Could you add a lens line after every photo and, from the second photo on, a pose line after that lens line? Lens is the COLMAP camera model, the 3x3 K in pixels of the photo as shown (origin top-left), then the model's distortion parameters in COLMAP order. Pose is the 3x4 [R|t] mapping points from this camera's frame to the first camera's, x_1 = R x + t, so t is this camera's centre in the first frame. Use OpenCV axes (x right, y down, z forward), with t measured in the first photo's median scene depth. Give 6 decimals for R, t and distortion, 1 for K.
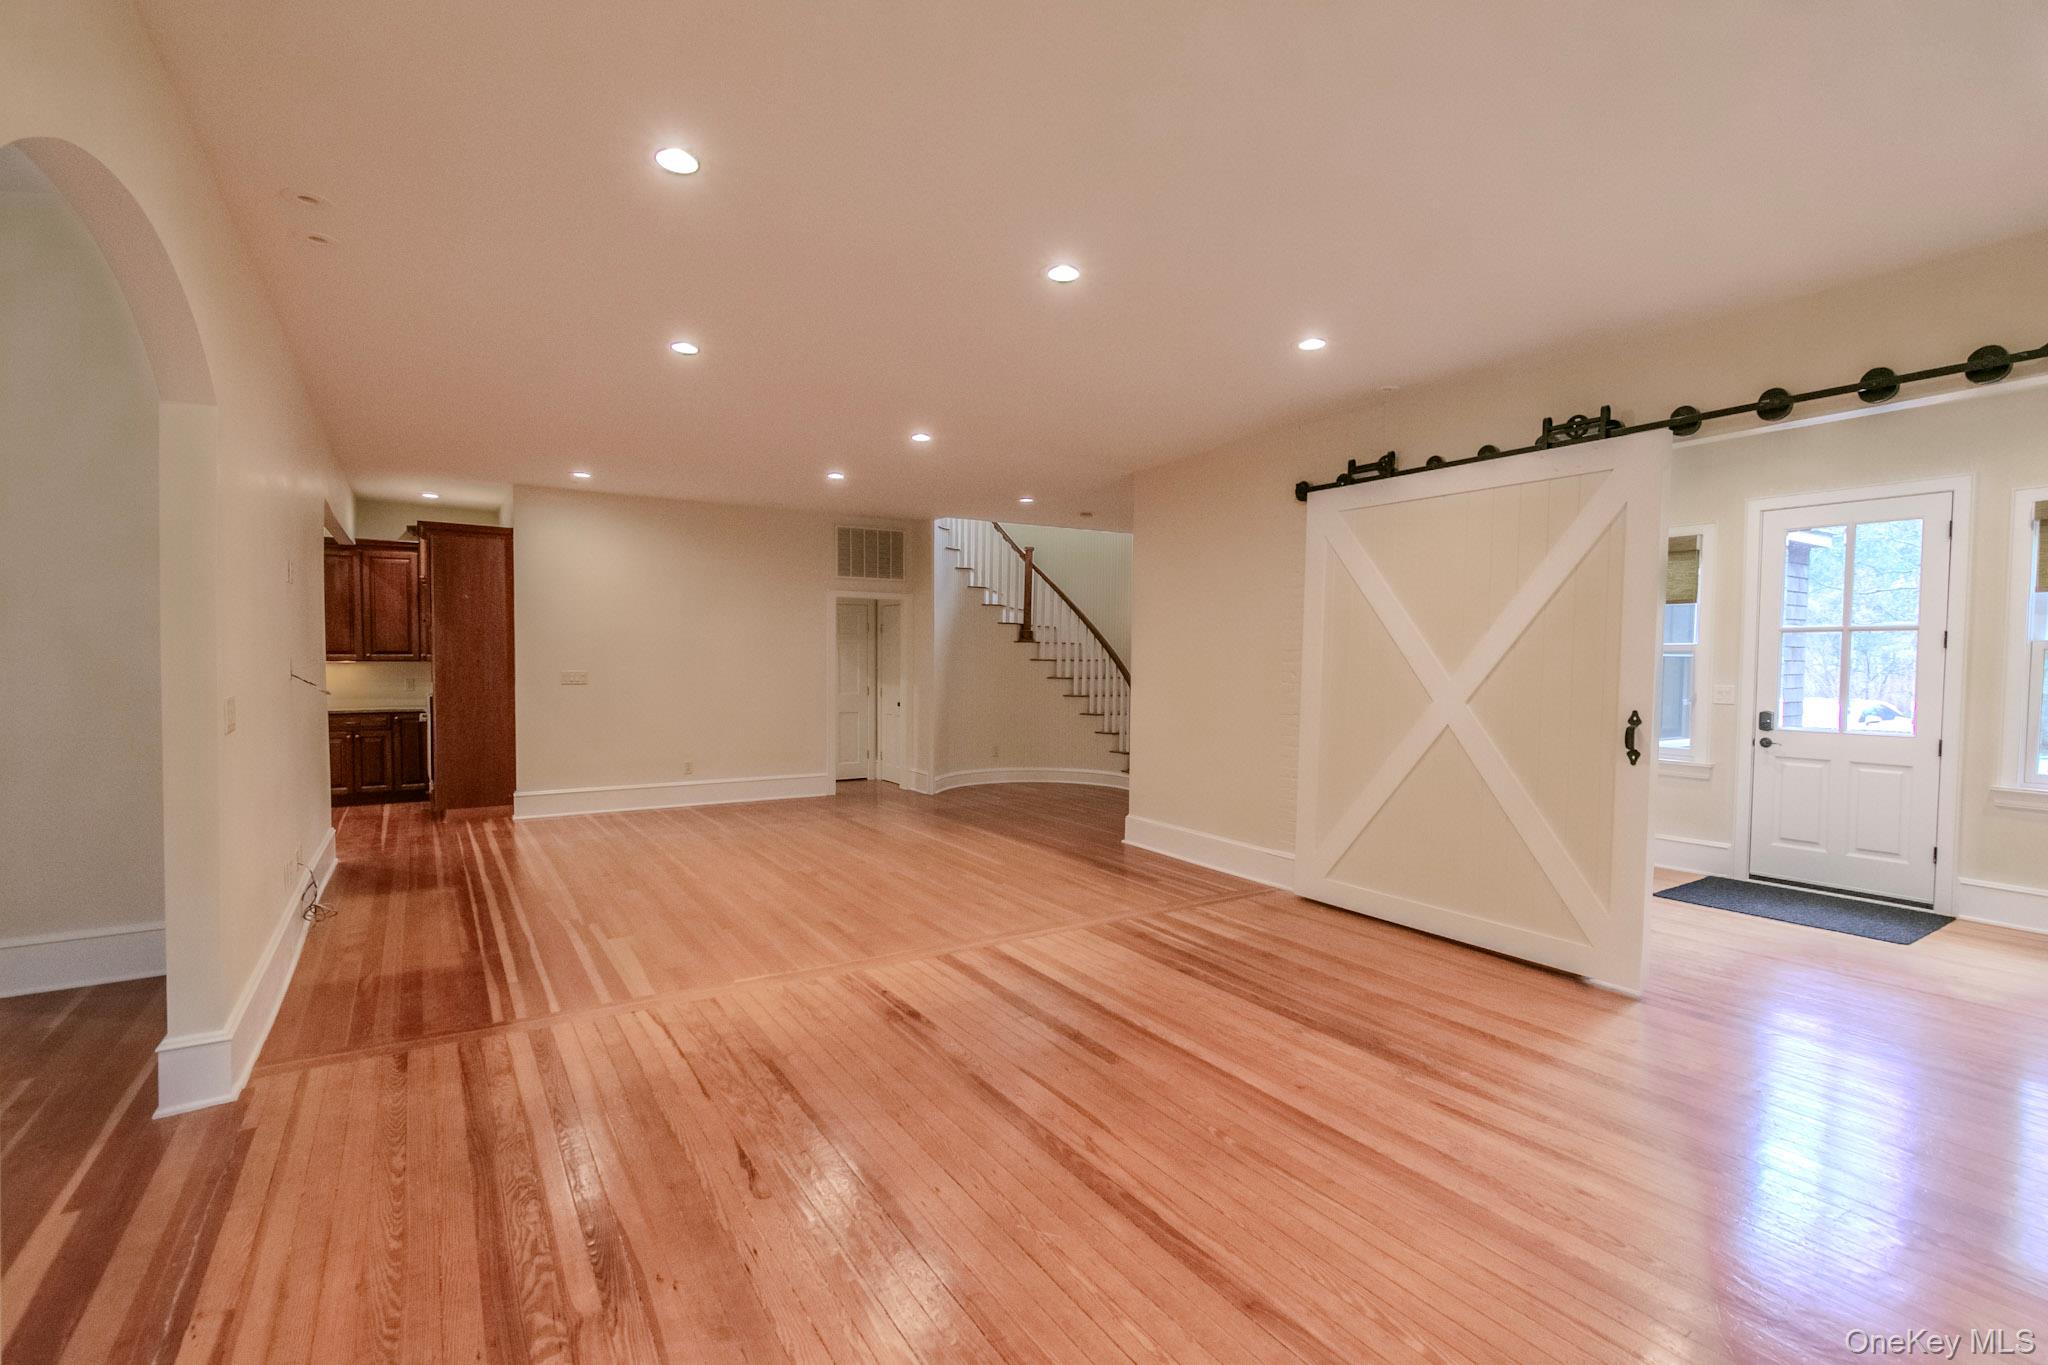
lens RADIAL K [[928.4, 0, 1022.9], [0, 928.4, 678.2], [0, 0, 1]] dist [0.002165, -0.001130]
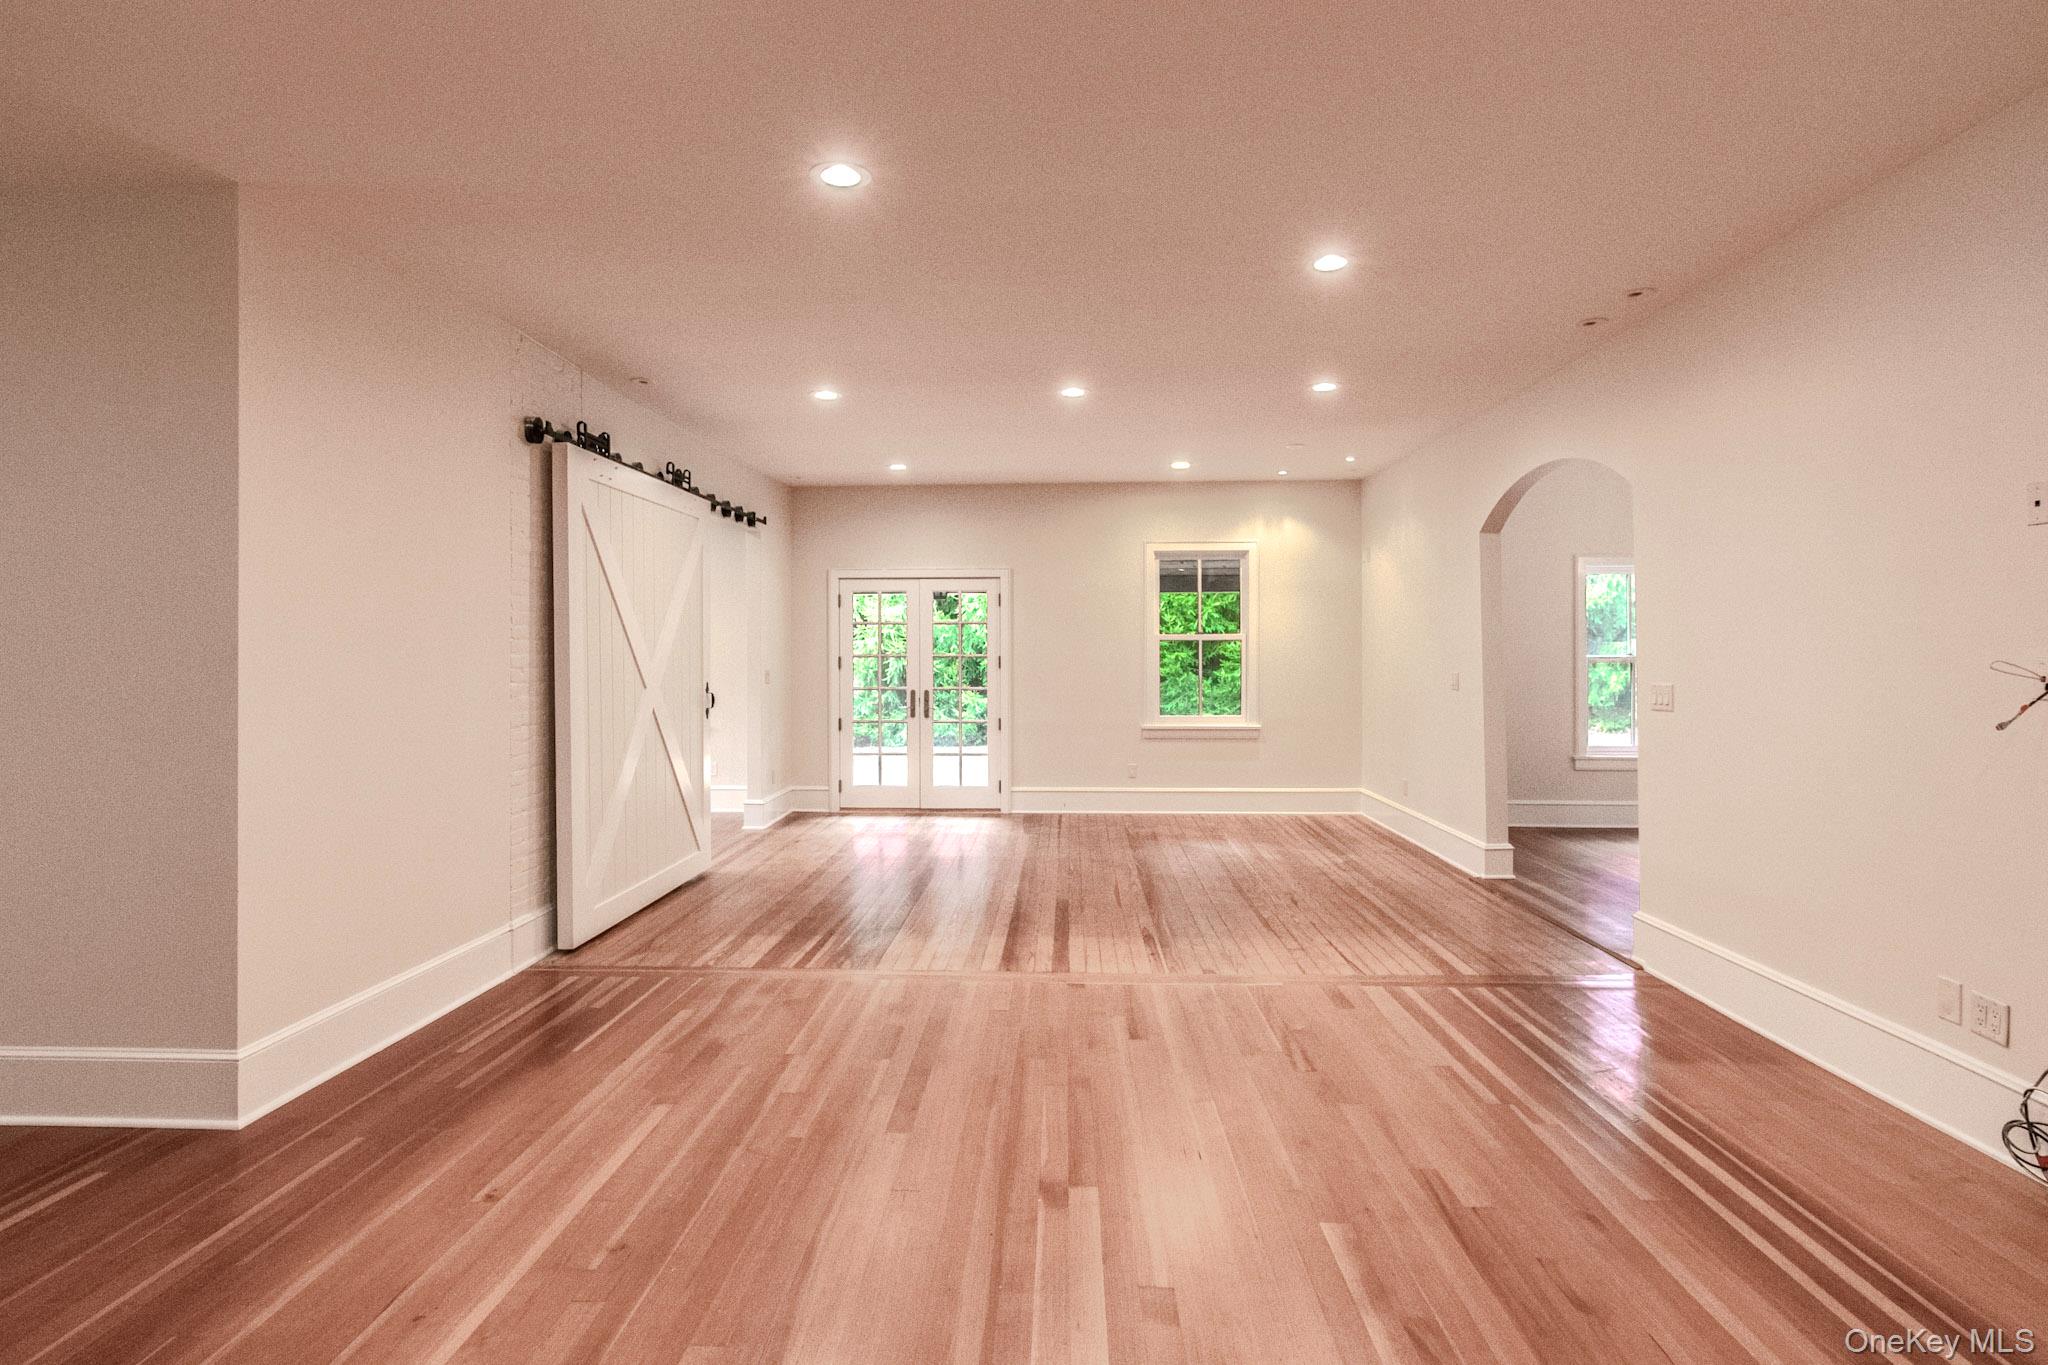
lens RADIAL K [[928.4, 0, 1022.9], [0, 928.4, 678.2], [0, 0, 1]] dist [0.002165, -0.001130]
pose [[-0.802201, -0.023707, 0.596583, -0.599931], [0.007604, 0.998725, 0.049913, -0.043563], [-0.597005, 0.044576, -0.800998, 1.736536]]
